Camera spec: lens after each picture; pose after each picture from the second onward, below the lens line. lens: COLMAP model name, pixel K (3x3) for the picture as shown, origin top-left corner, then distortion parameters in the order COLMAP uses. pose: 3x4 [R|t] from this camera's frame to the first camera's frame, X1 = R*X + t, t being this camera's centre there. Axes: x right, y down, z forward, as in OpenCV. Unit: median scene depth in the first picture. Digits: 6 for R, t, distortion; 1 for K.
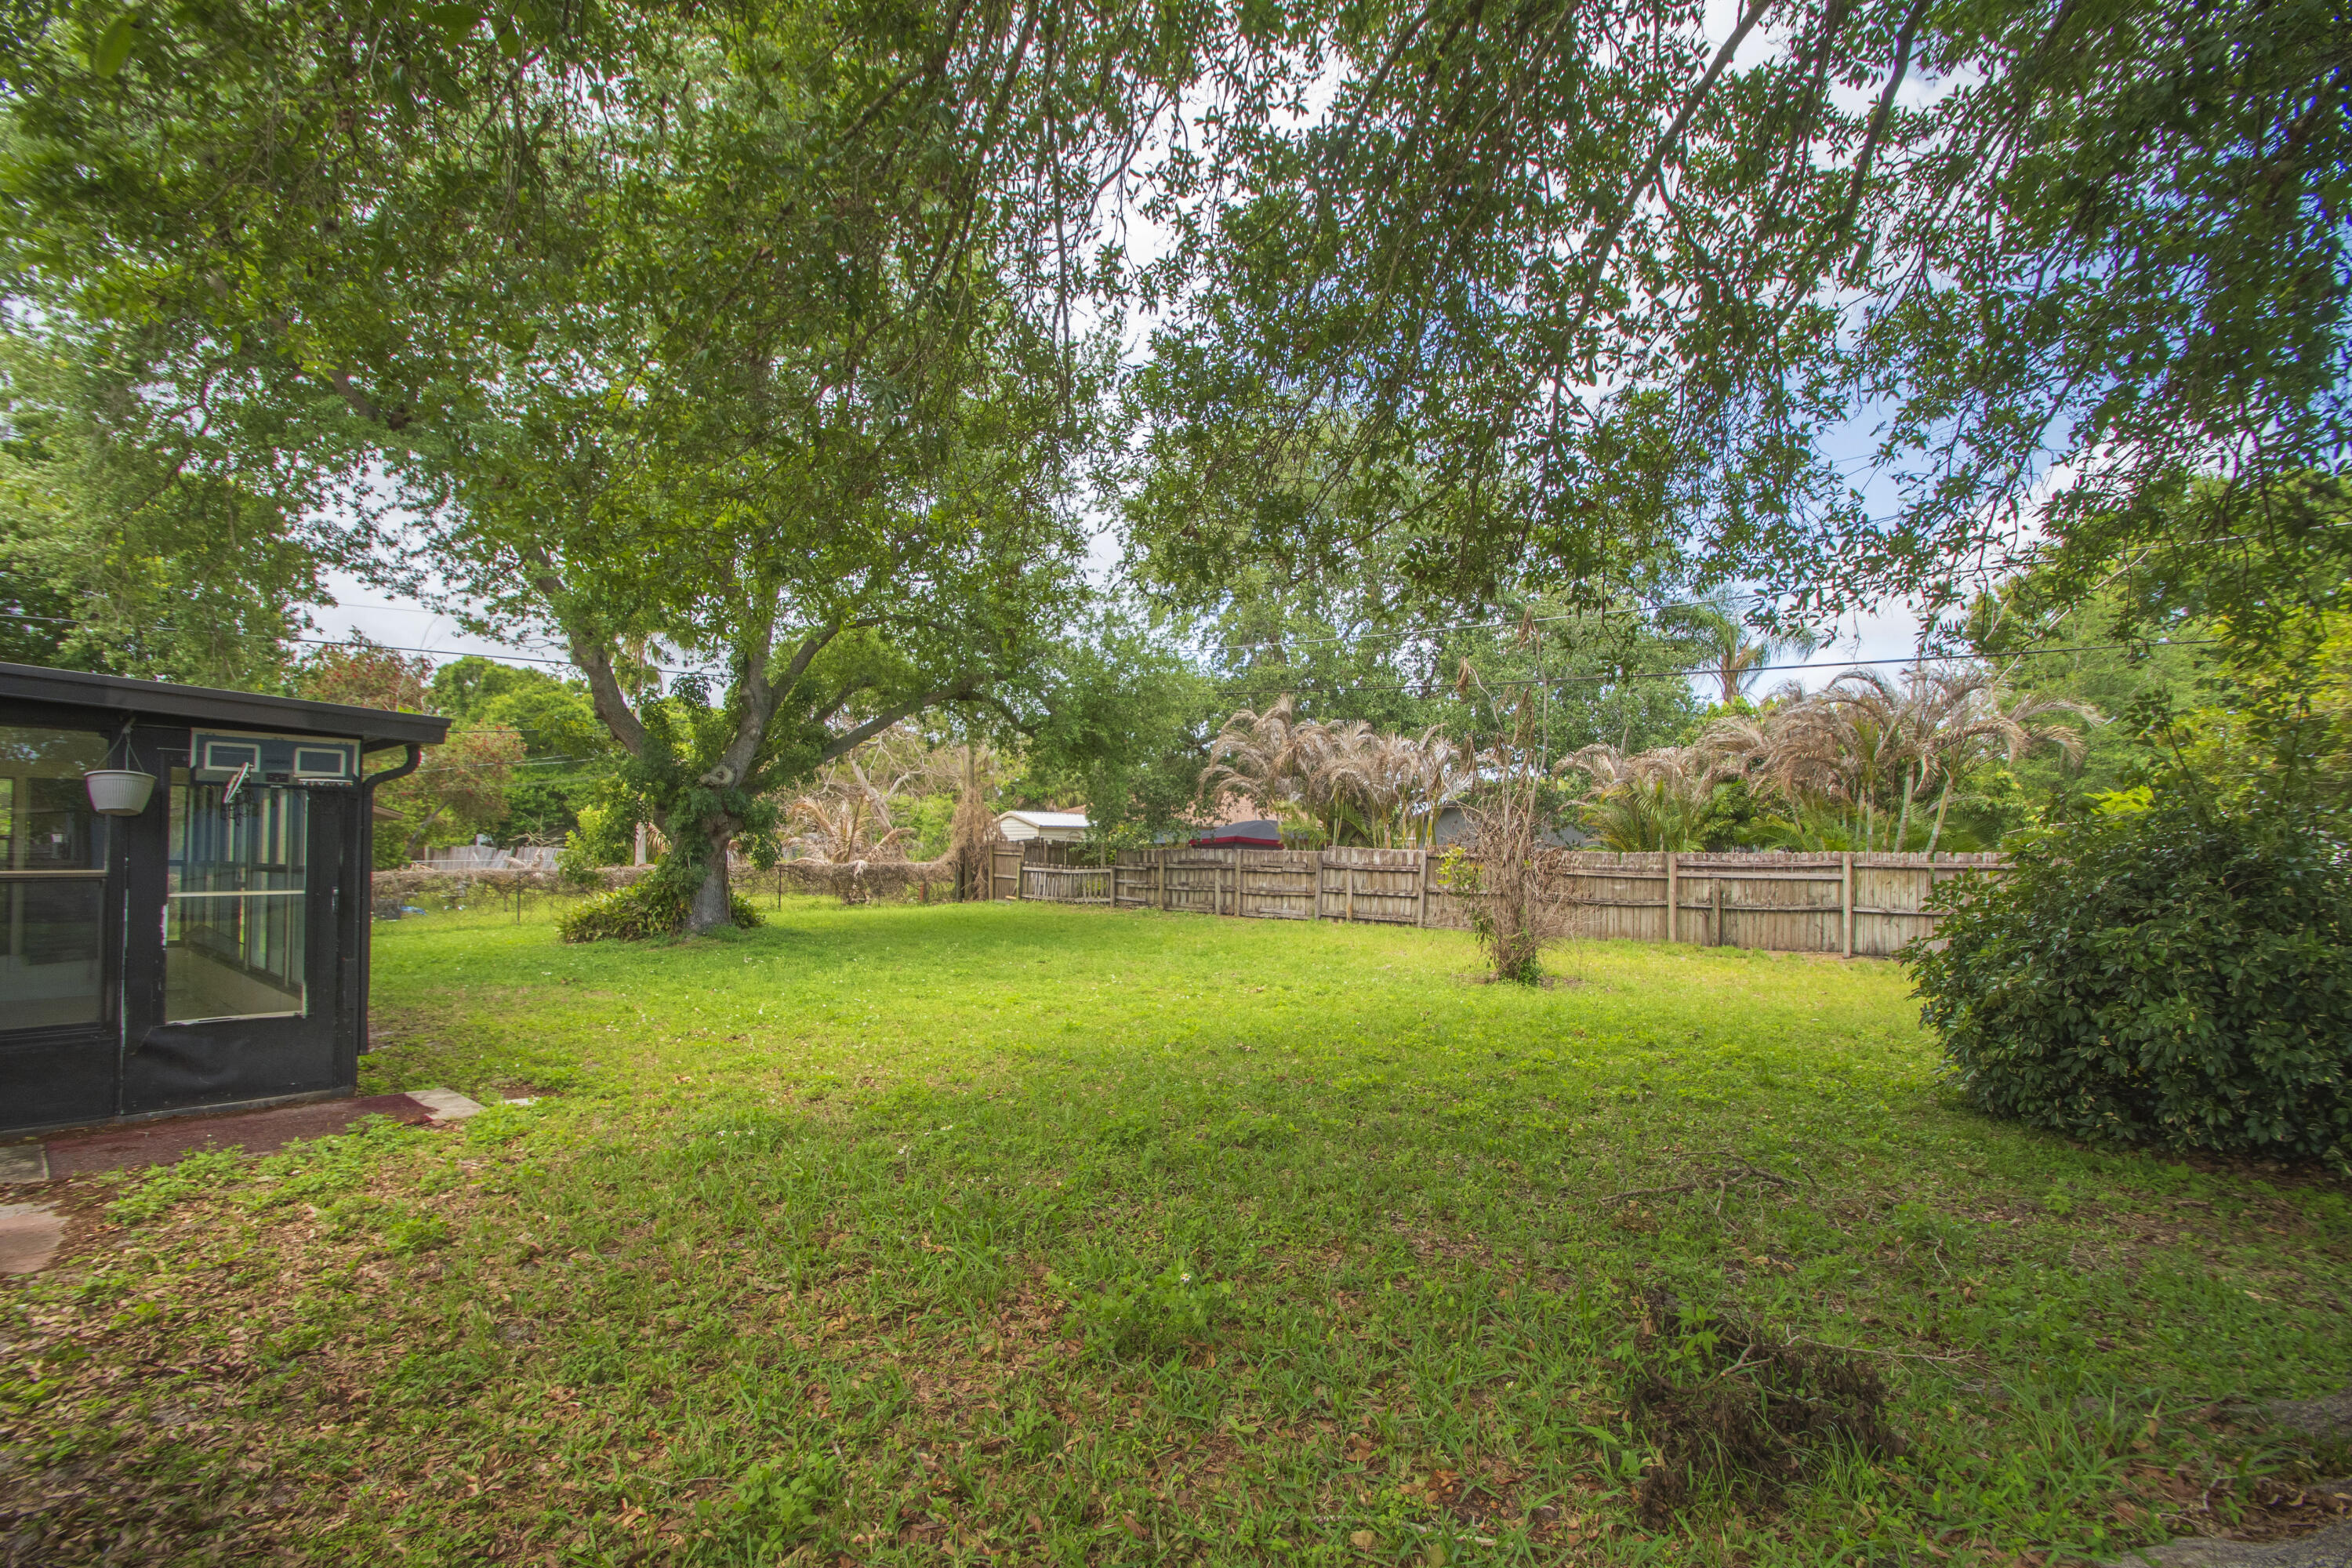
lens RADIAL K [[1022.1, 0, 1175.1], [0, 1022.1, 843.0], [0, 0, 1]] dist [-0.003385, -0.000708]
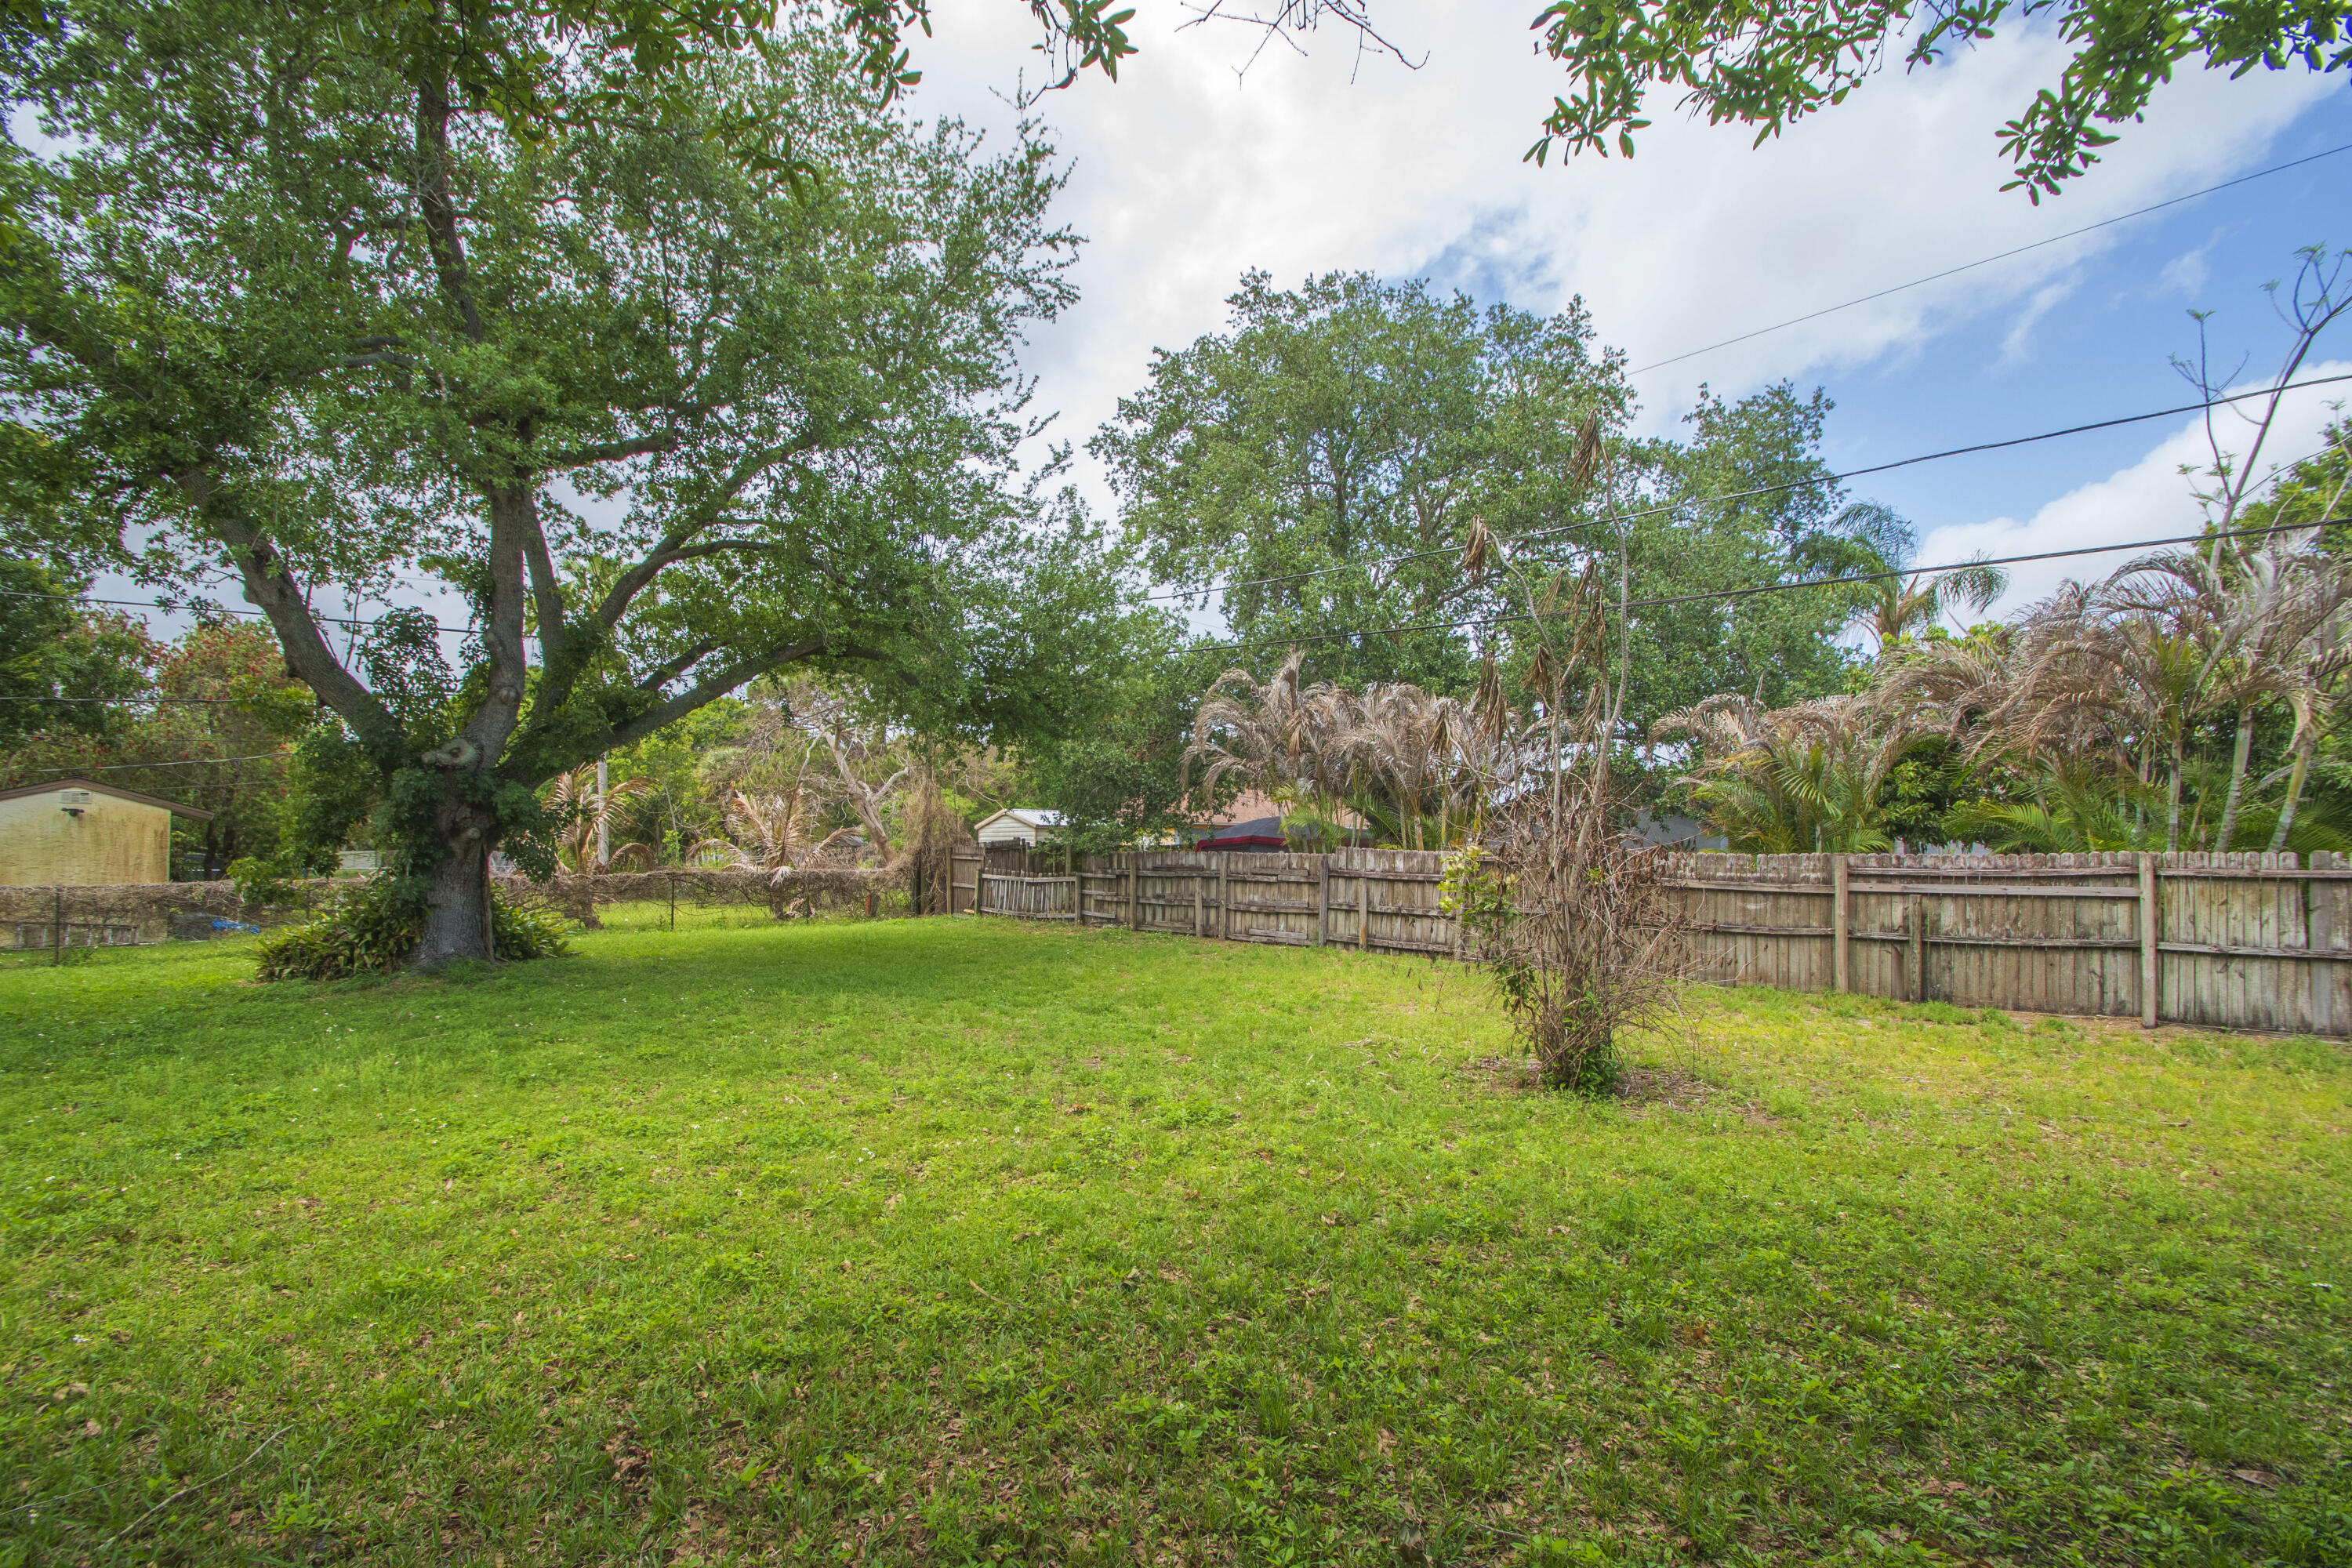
lens RADIAL K [[1022.1, 0, 1175.1], [0, 1022.1, 843.0], [0, 0, 1]] dist [-0.003385, -0.000708]
pose [[0.995797, -0.004835, -0.091460, 0.120045], [0.004636, 0.999986, -0.002378, 0.001972], [0.091471, 0.001944, 0.995806, 0.300734]]
